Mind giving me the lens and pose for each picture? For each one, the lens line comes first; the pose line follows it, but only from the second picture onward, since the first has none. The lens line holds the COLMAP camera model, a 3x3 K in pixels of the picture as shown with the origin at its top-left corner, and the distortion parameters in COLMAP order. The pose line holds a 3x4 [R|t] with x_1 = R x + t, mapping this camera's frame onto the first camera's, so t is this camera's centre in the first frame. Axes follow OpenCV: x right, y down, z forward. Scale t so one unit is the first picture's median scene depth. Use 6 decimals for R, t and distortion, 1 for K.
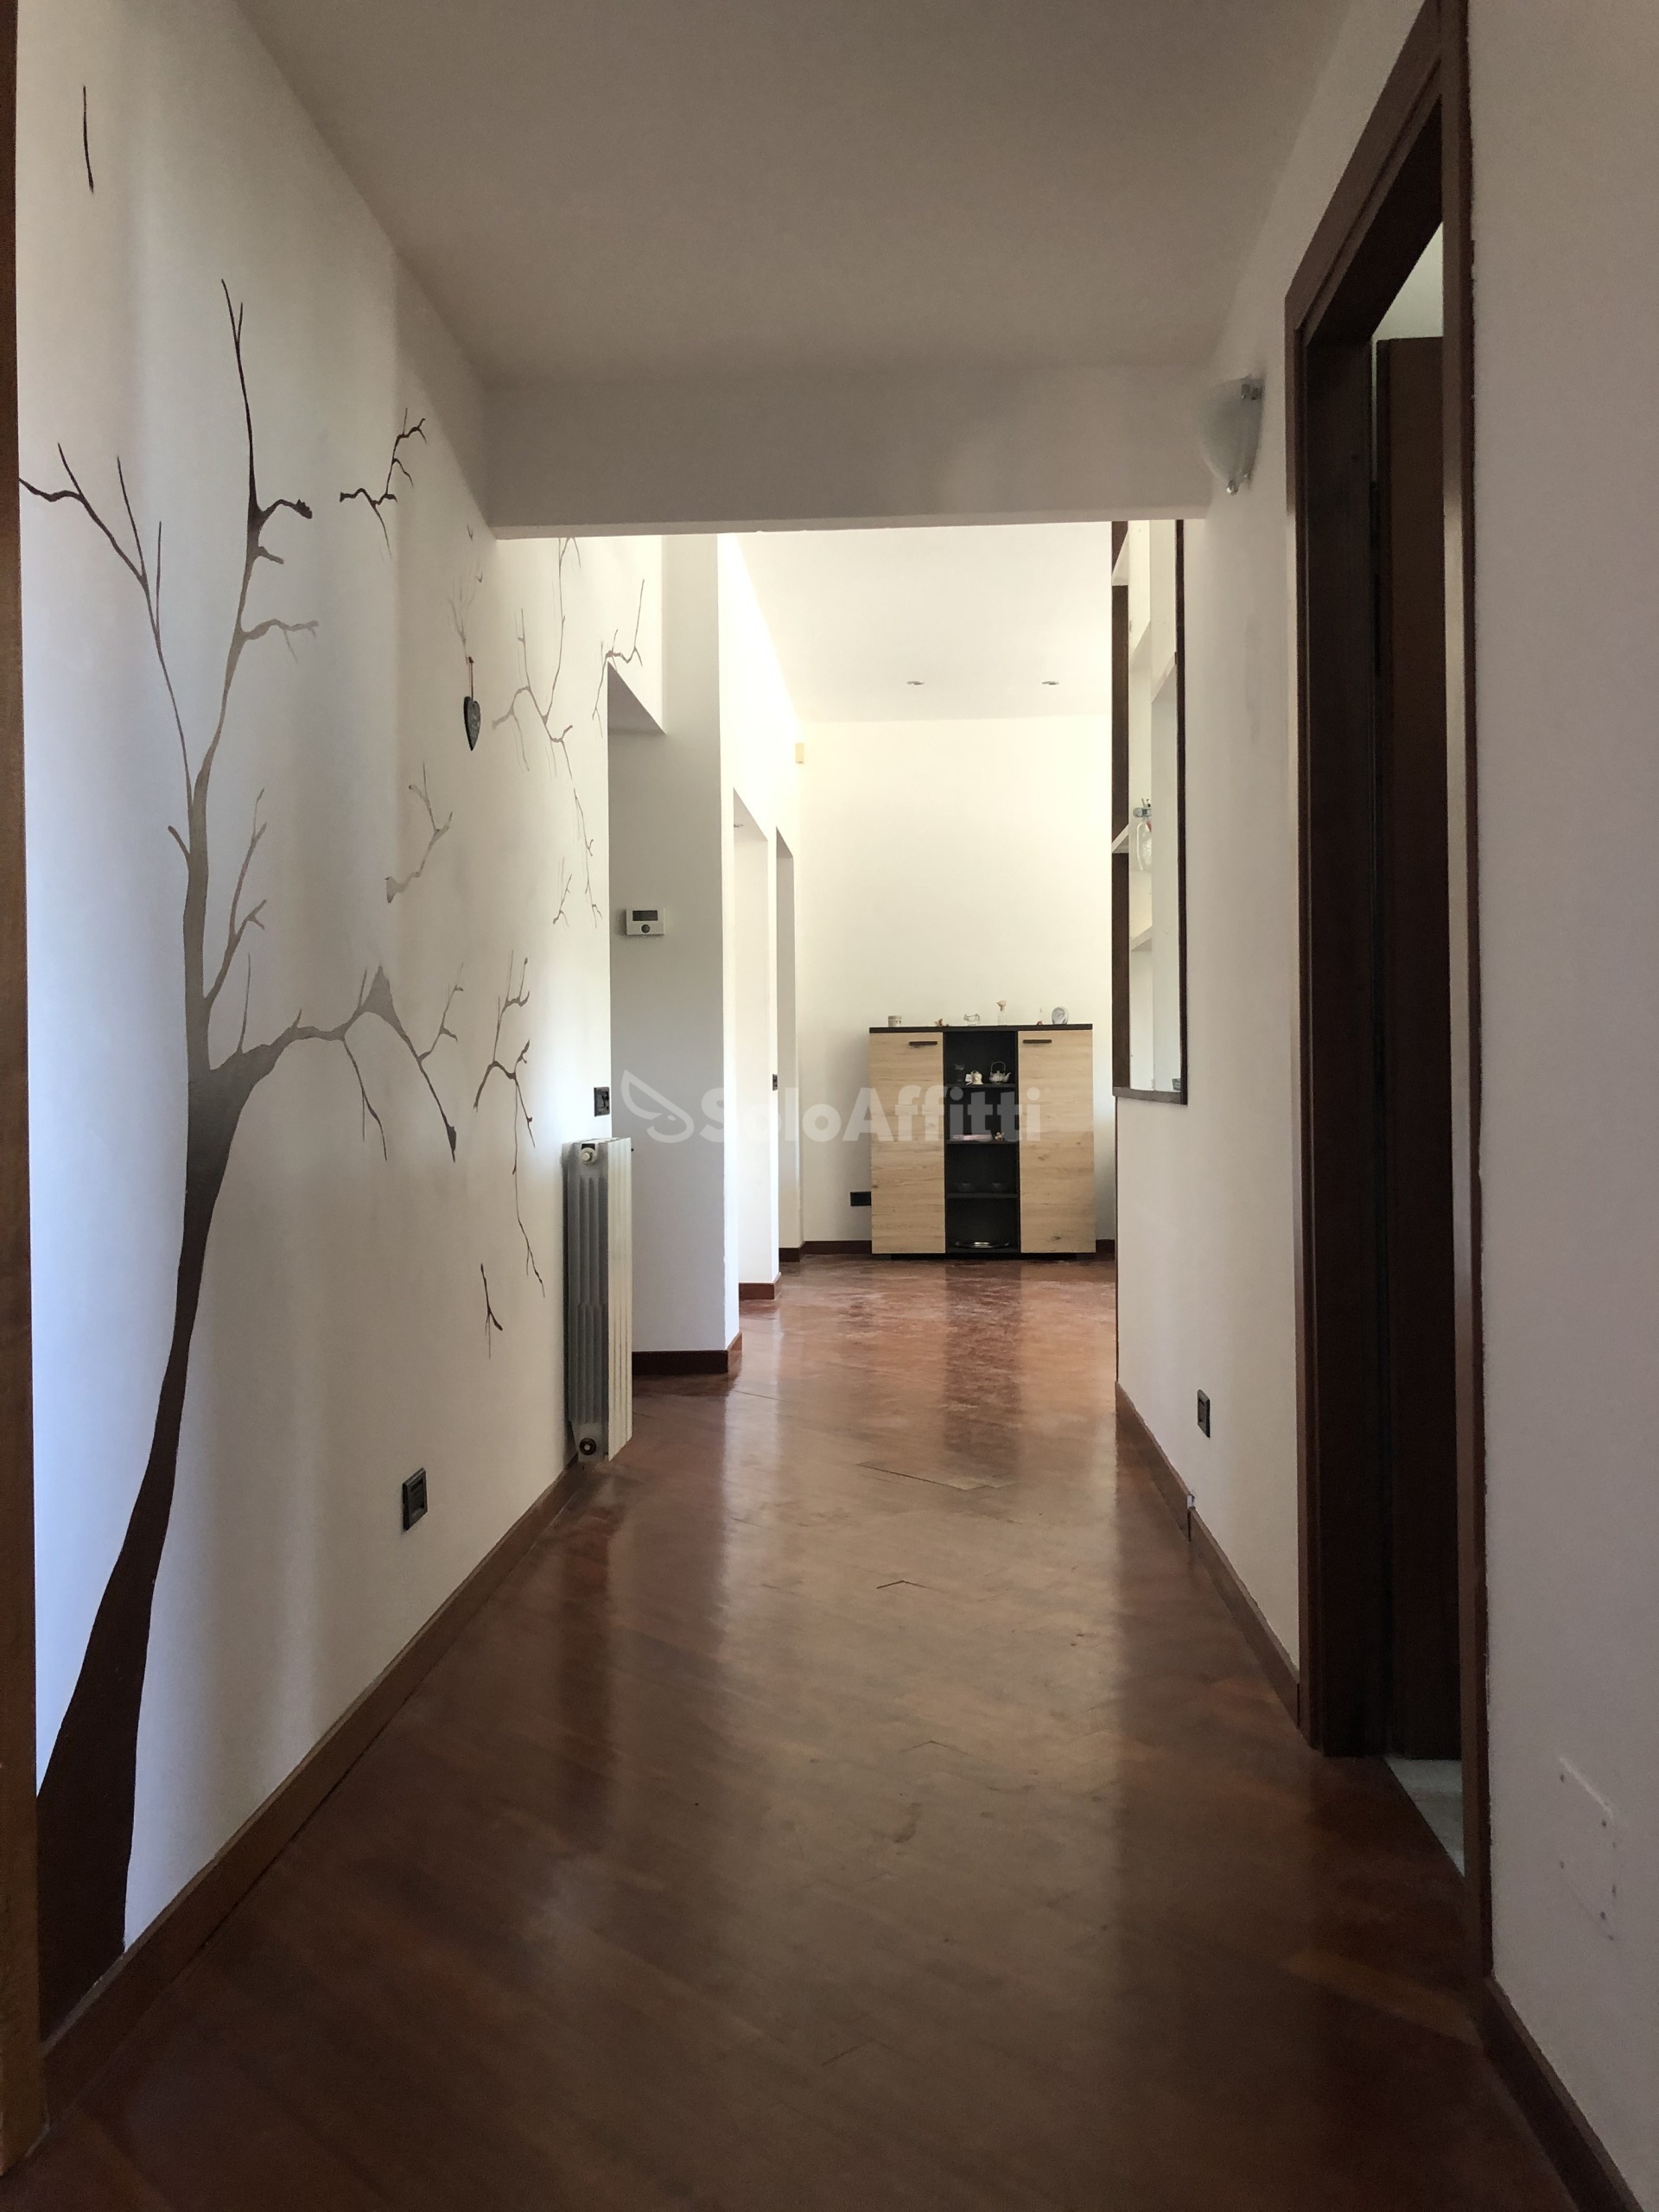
lens RADIAL K [[1819.6, 0, 822.3], [0, 1819.6, 1083.9], [0, 0, 1]] dist [0.055785, -0.079314]
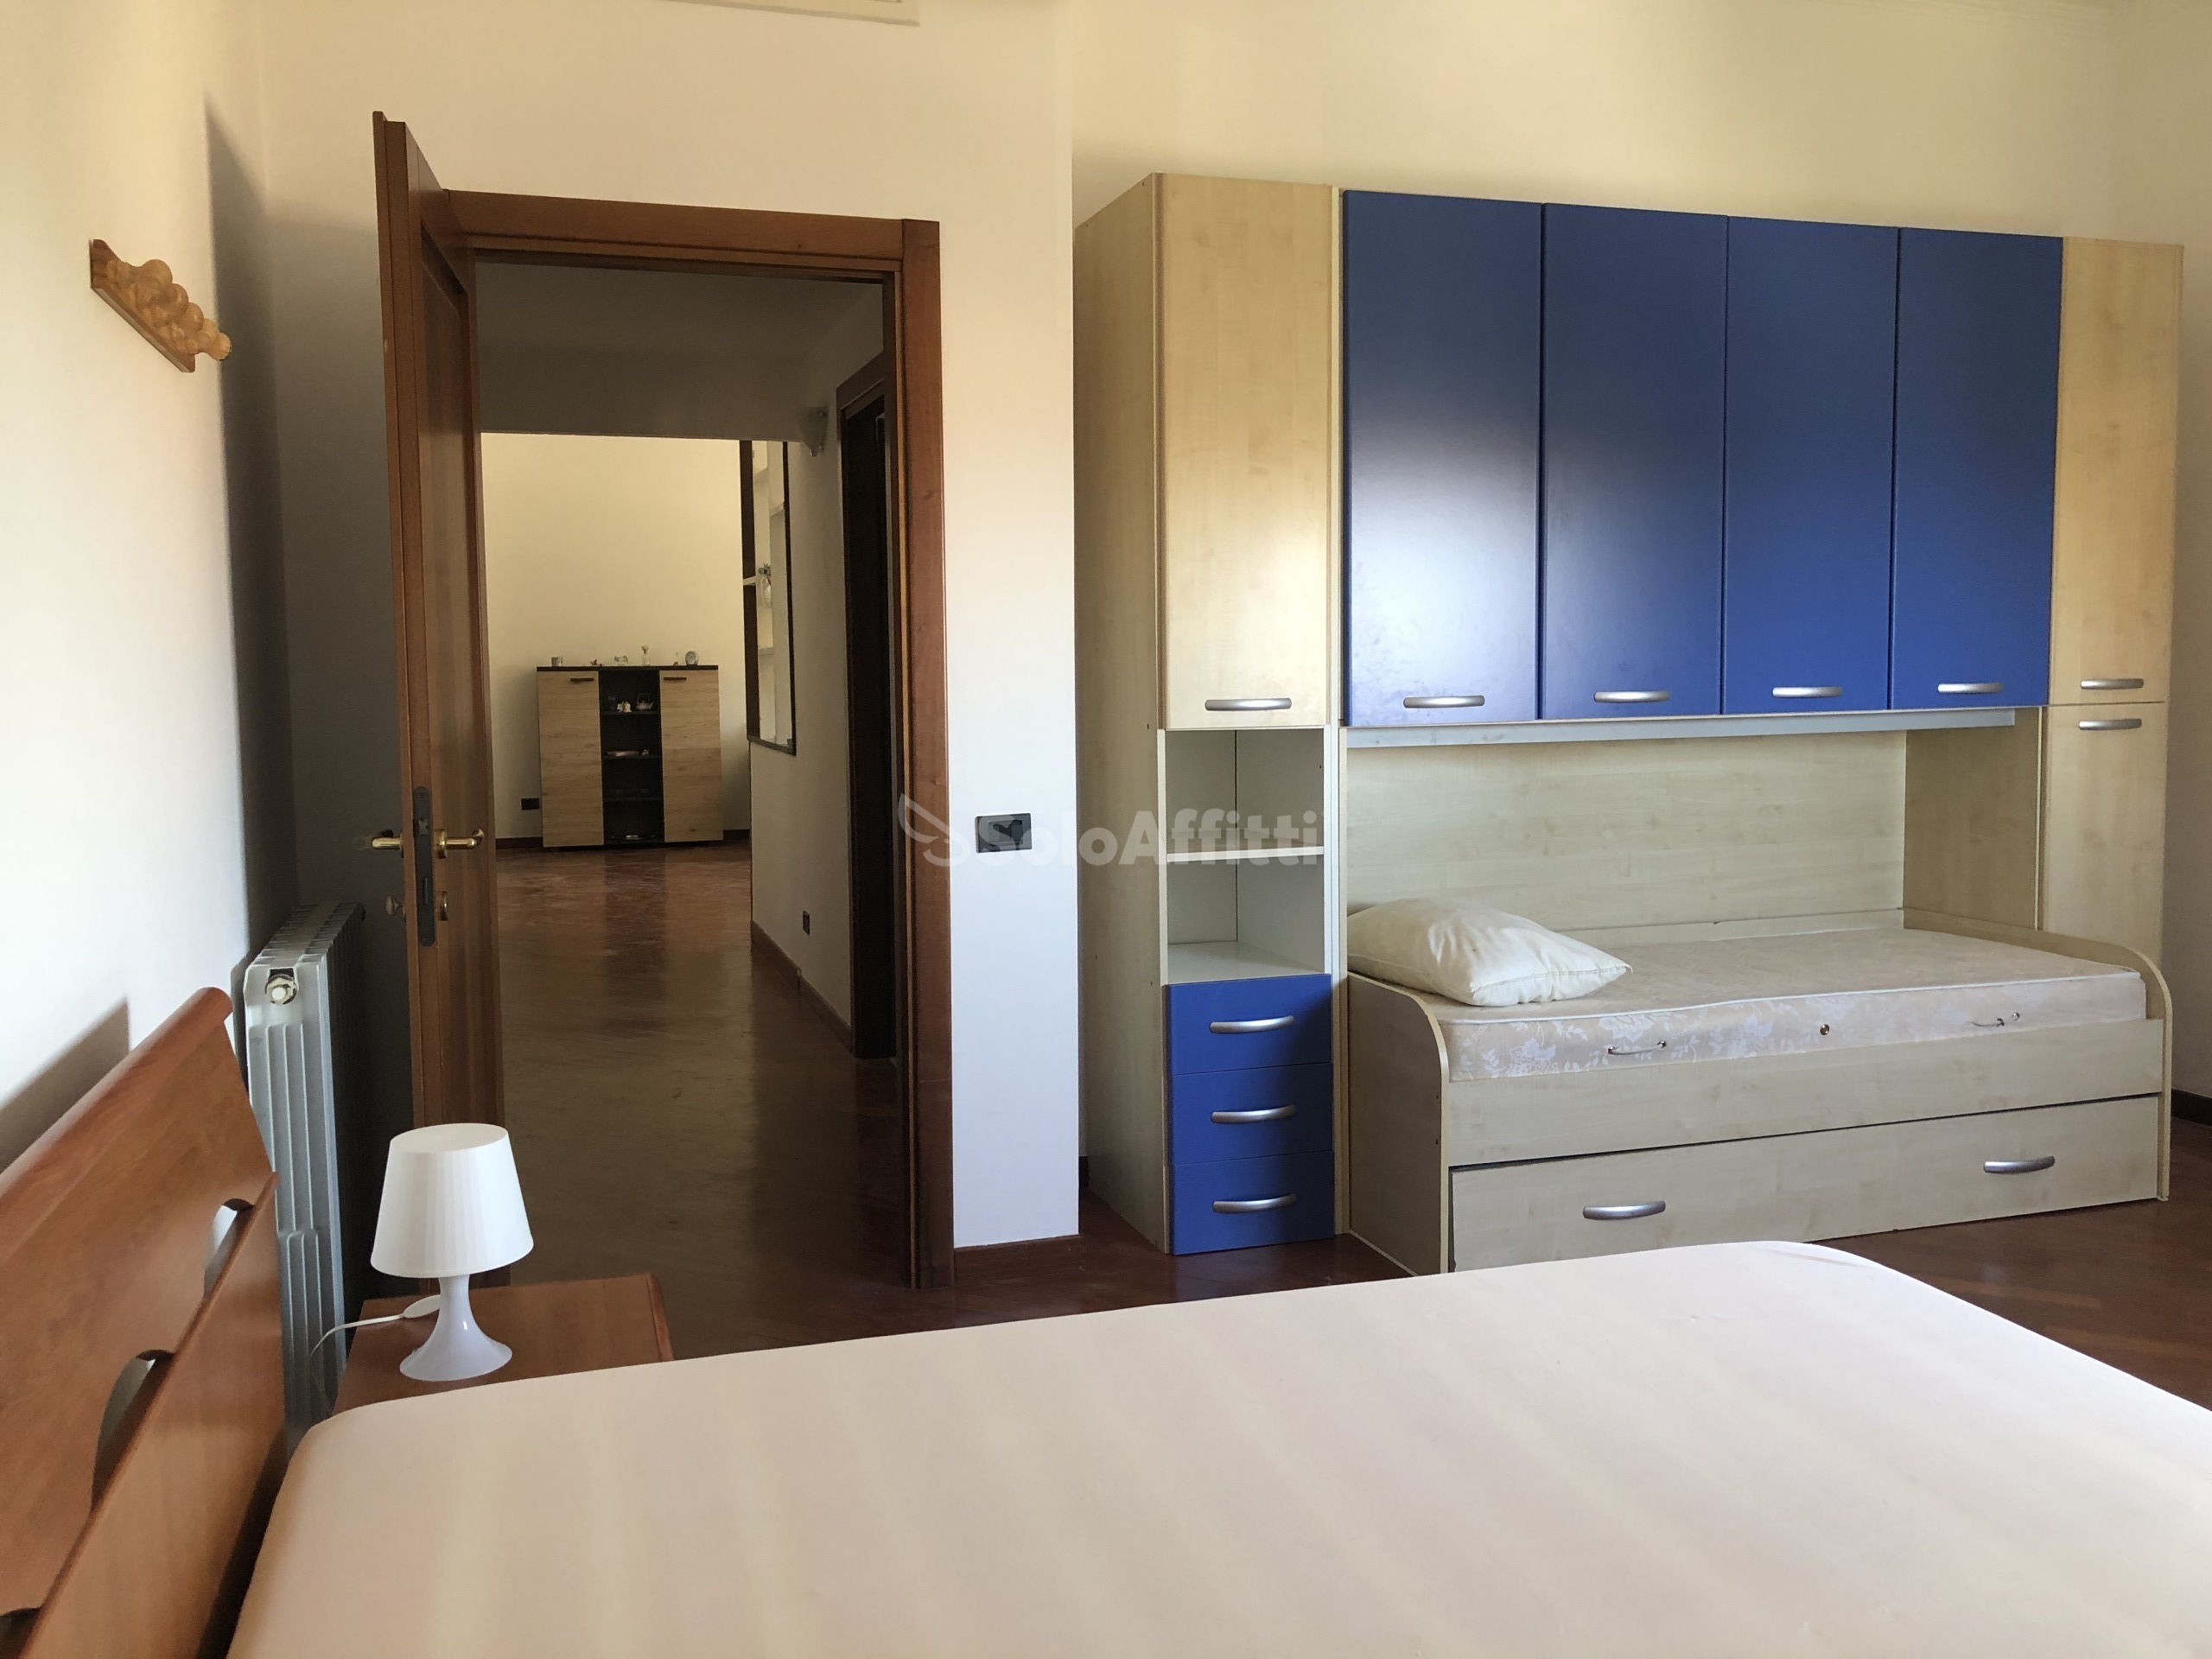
lens RADIAL K [[1819.6, 0, 1125.4], [0, 1819.6, 810.2], [0, 0, 1]] dist [0.055785, -0.079314]
pose [[0.928412, -0.027973, 0.370498, -0.067411], [-0.000154, 0.997133, 0.075671, -0.028338], [-0.371553, -0.070311, 0.925746, -0.322375]]
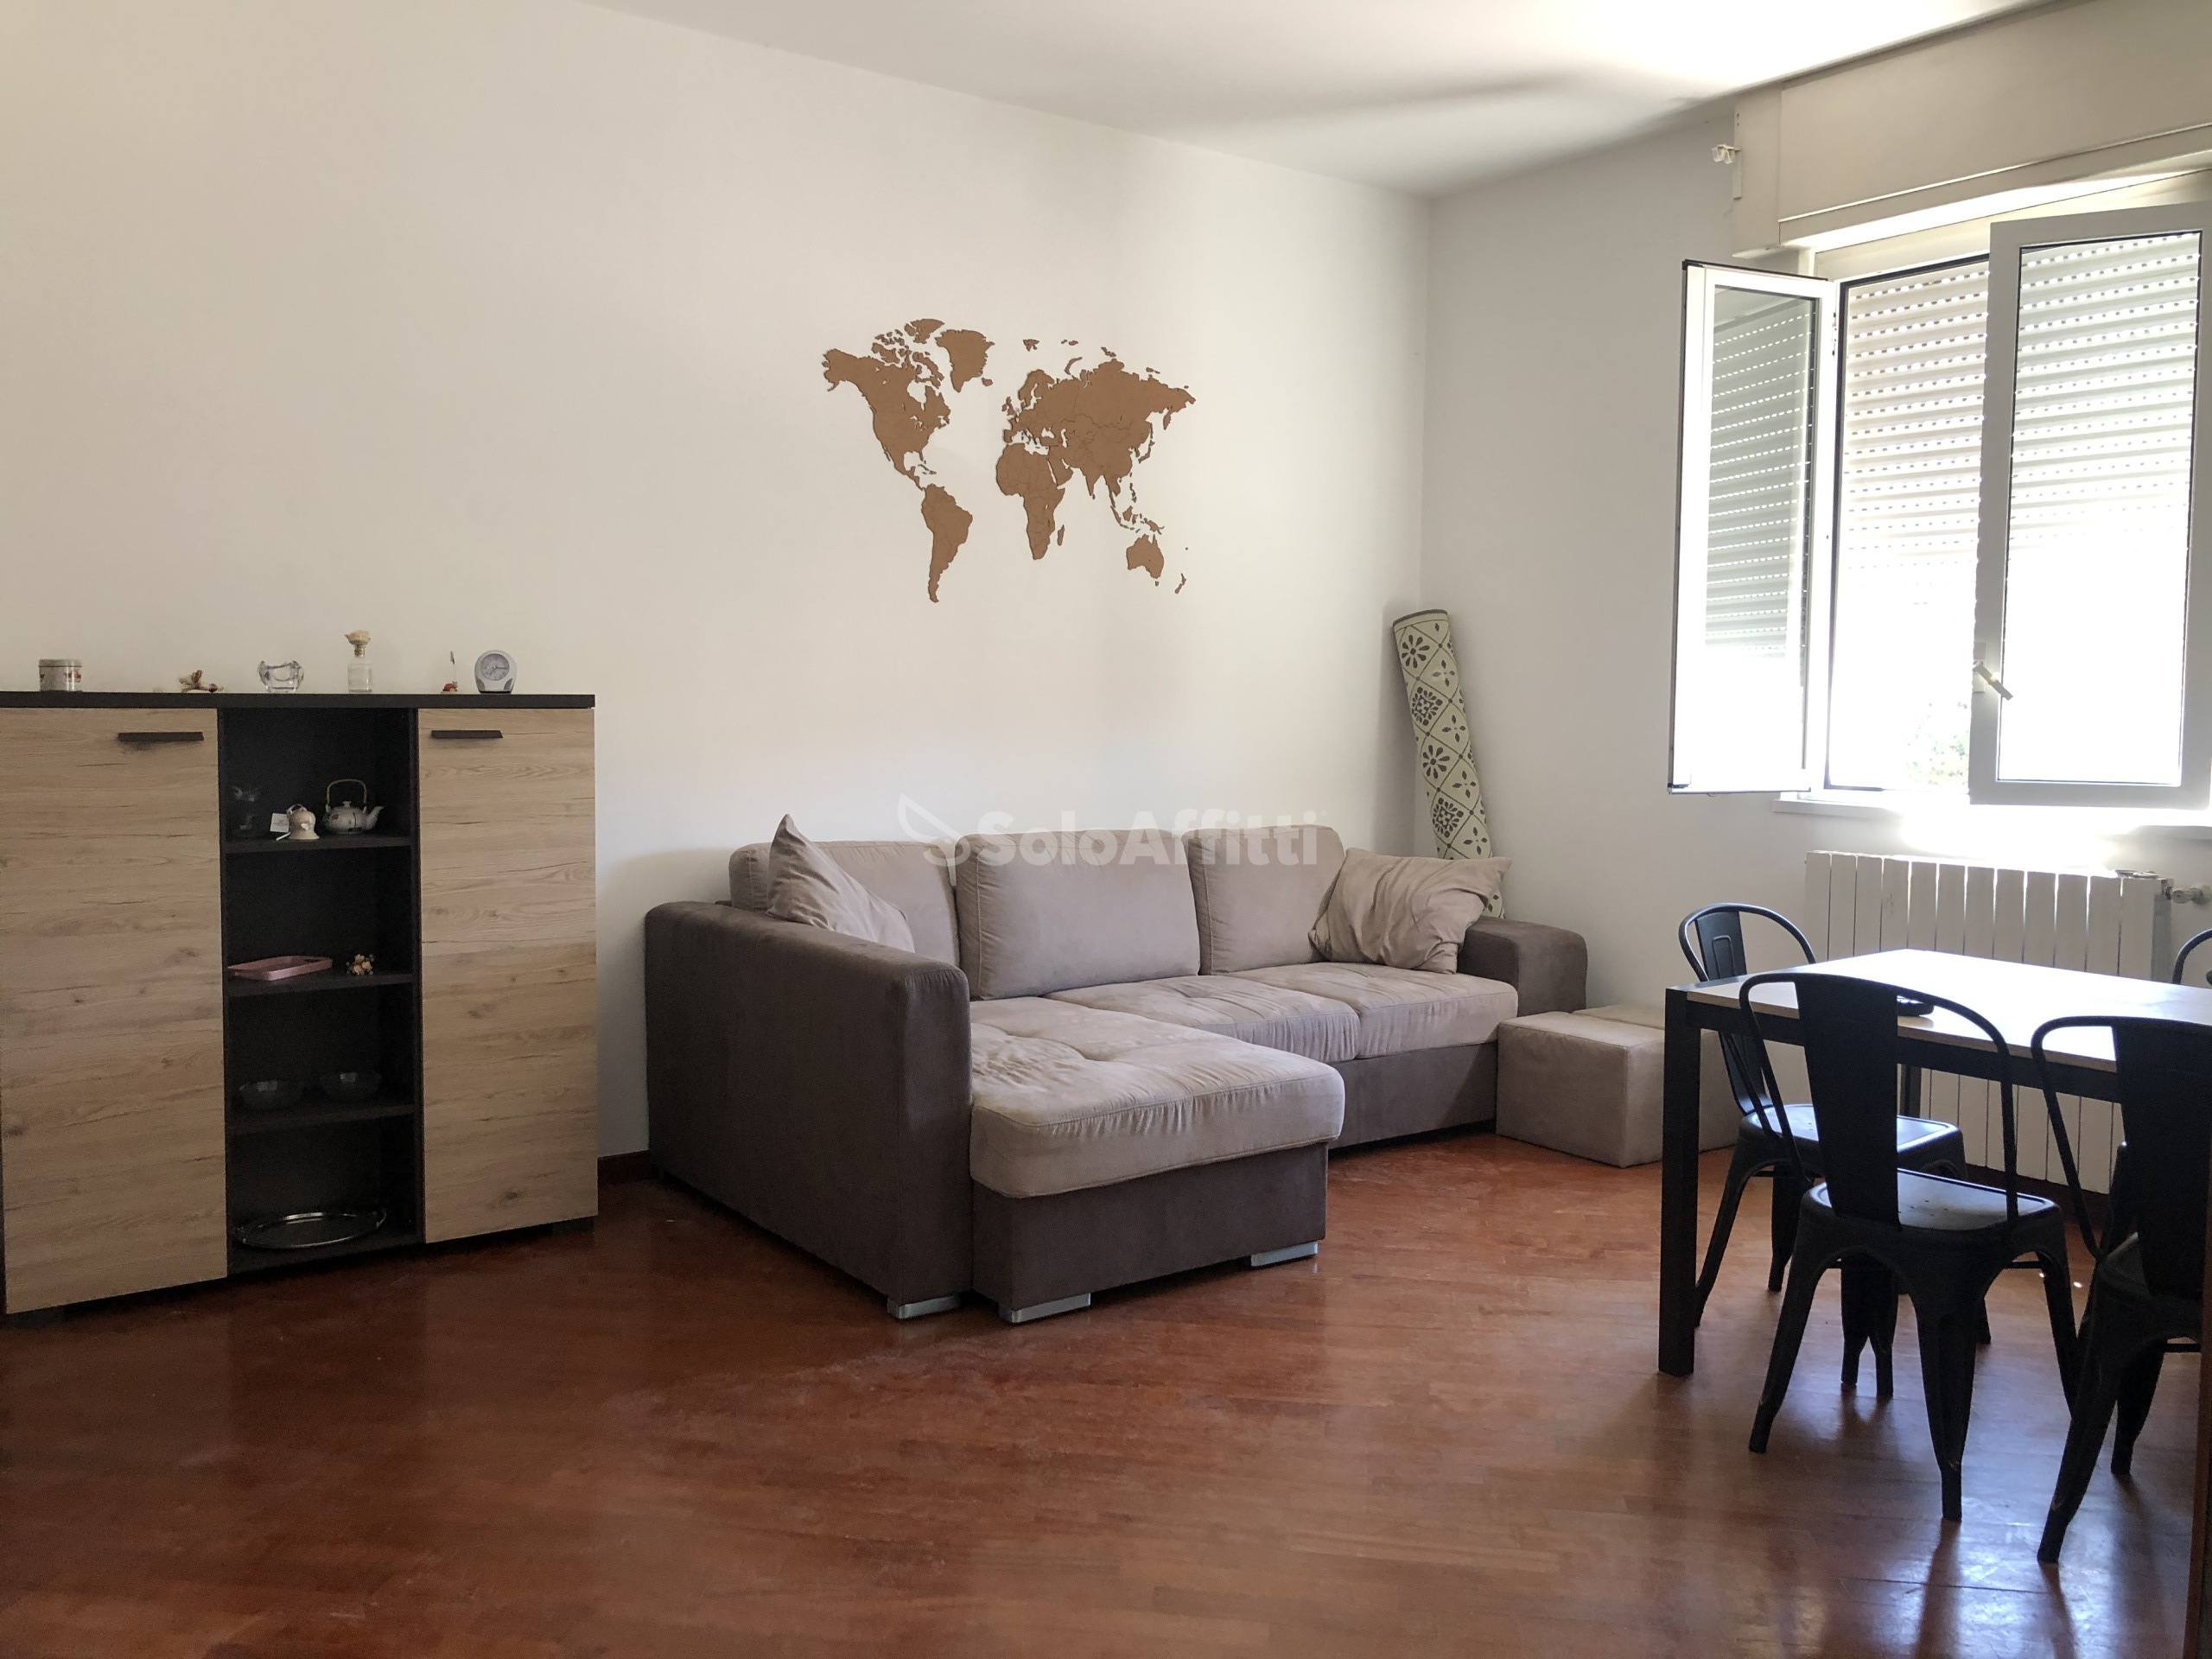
lens RADIAL K [[1819.6, 0, 1102.3], [0, 1819.6, 813.9], [0, 0, 1]] dist [0.055785, -0.079314]
pose [[0.768707, -0.023182, 0.639181, -0.037981], [-0.015586, 0.998367, 0.054954, -0.030607], [-0.639412, -0.052206, 0.767090, 0.584346]]
